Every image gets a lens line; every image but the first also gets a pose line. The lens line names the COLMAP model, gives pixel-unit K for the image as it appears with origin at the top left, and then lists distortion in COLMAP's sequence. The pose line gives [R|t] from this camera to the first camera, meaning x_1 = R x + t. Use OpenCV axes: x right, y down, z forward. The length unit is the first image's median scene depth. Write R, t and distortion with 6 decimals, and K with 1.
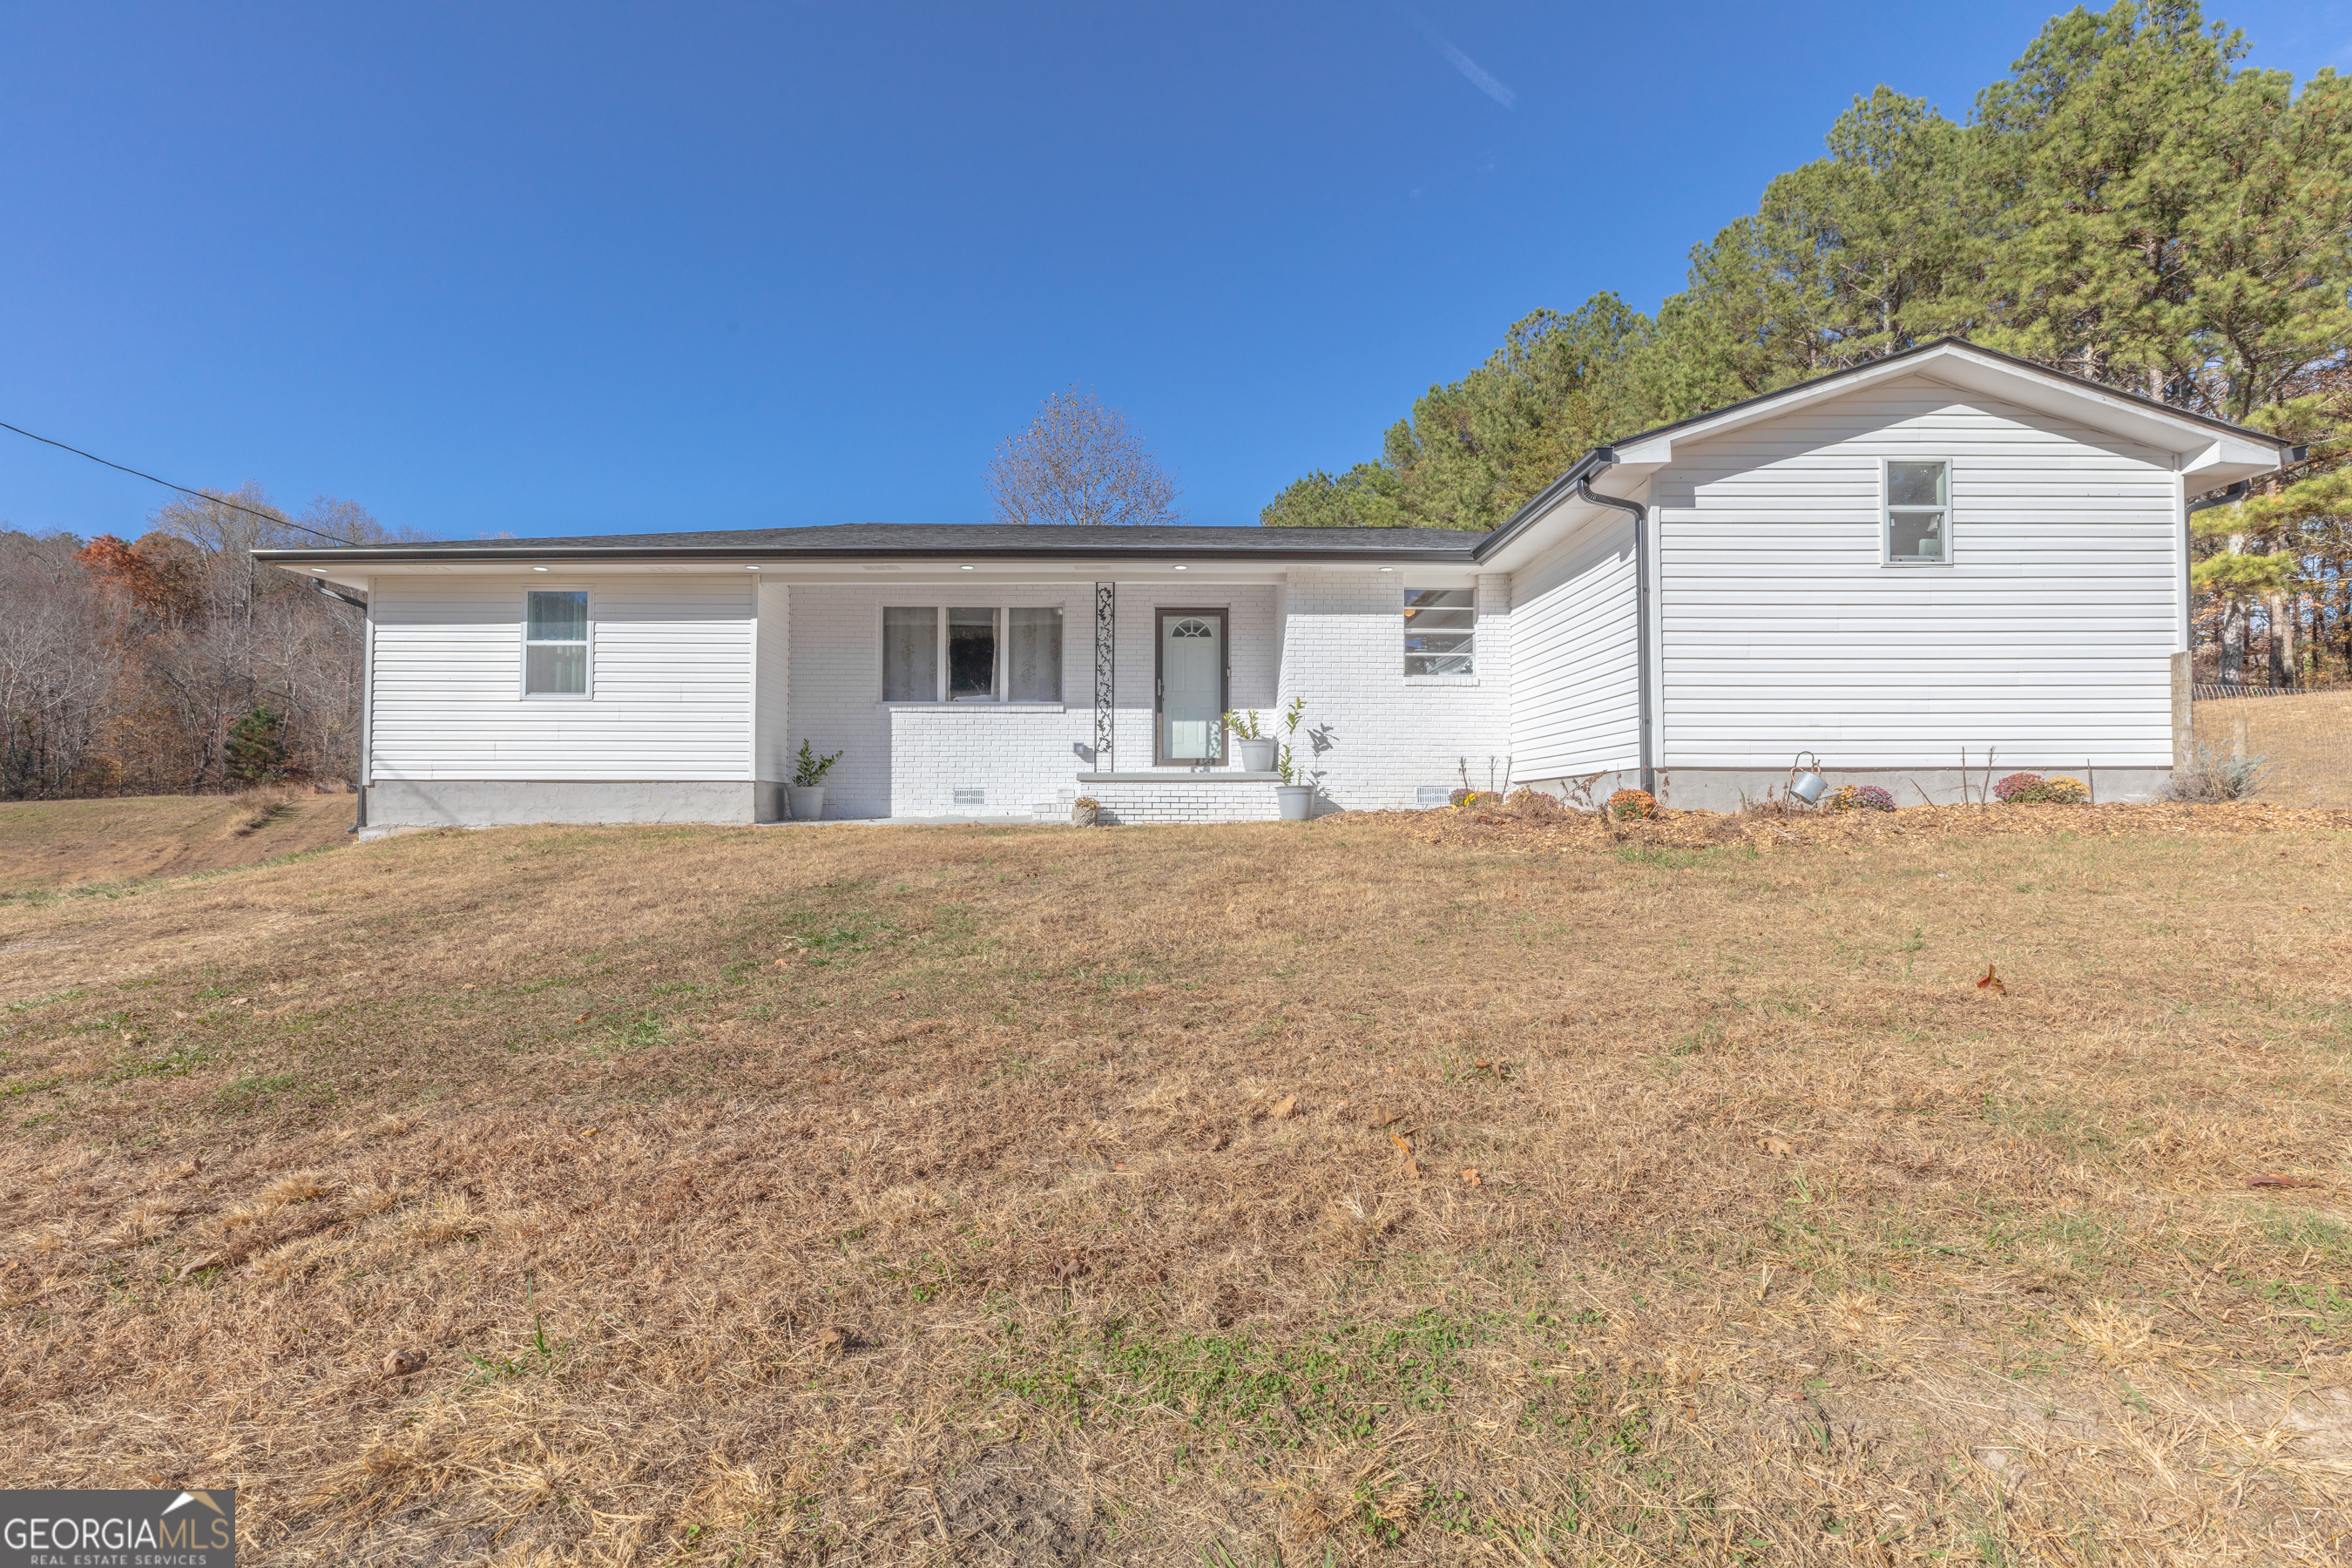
lens RADIAL K [[1065.6, 0, 1202.7], [0, 1065.6, 776.9], [0, 0, 1]] dist [0.003462, 0.000154]
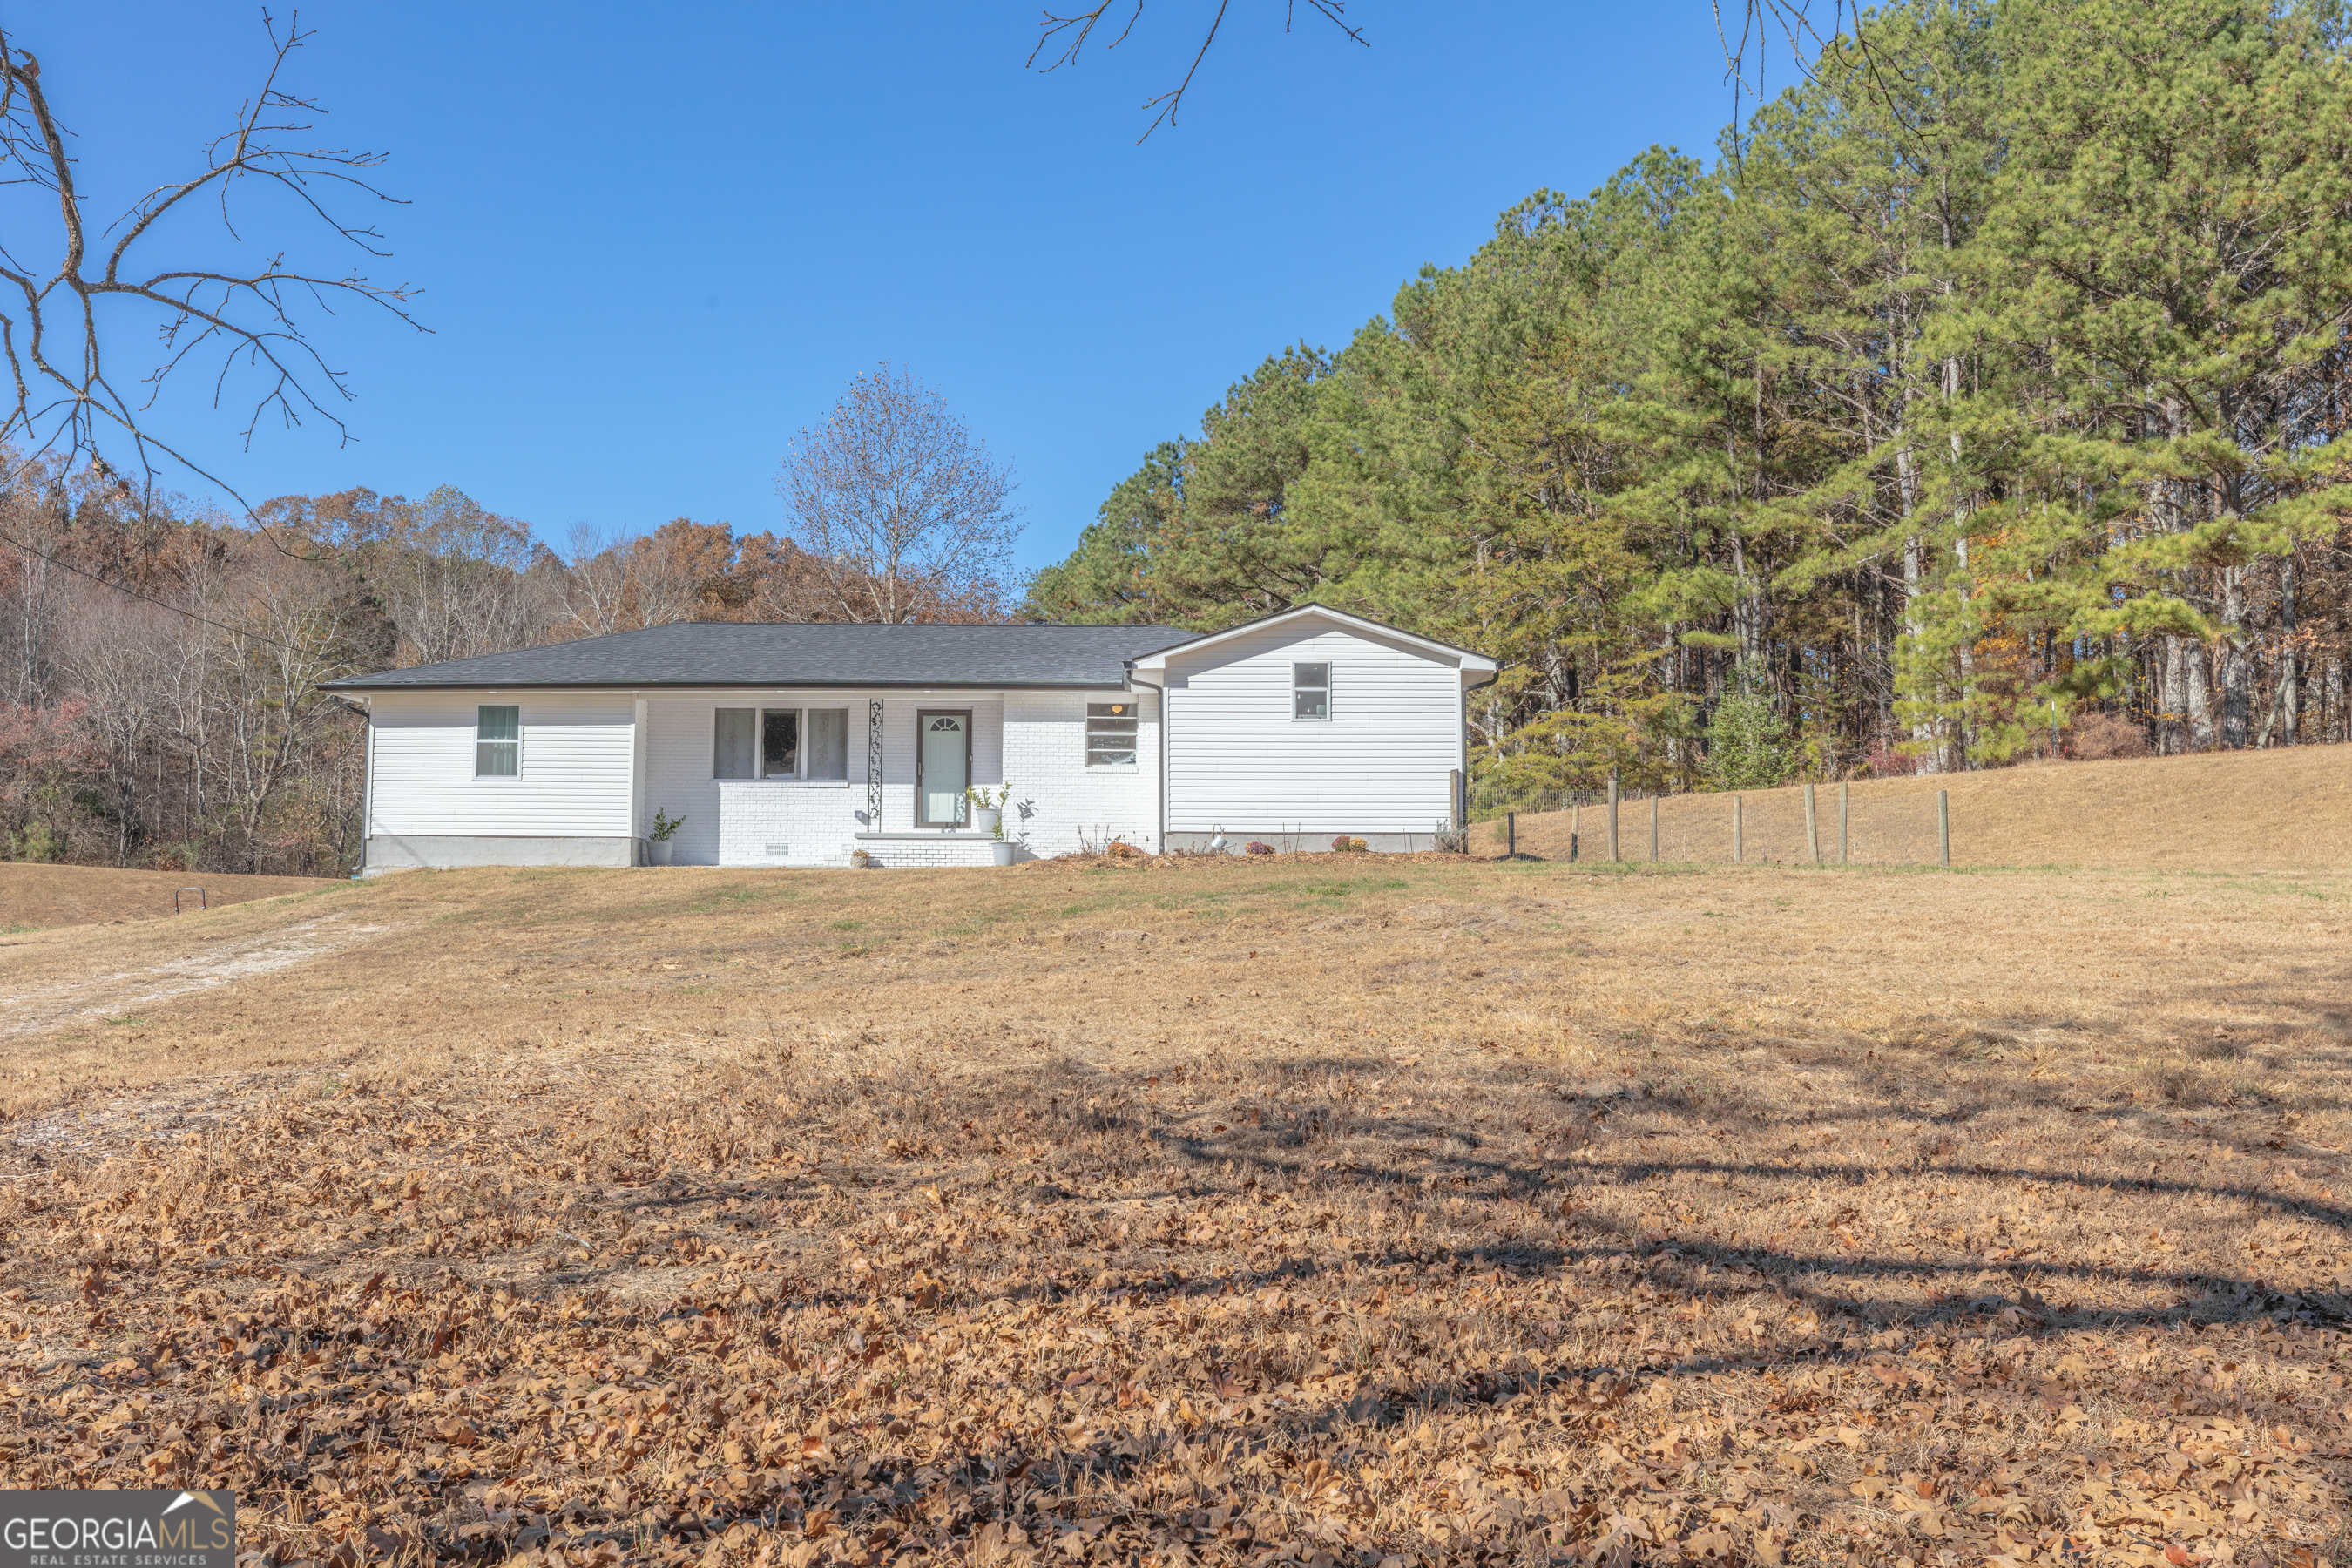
lens RADIAL K [[2302.3, 0, 1167.7], [0, 2302.3, 691.0], [0, 0, 1]] dist [-0.013584, -0.005104]
pose [[0.999867, 0.003782, -0.015874, 0.345241], [-0.004812, 0.997850, -0.065359, 0.006335], [0.015593, 0.065427, 0.997736, -2.058017]]
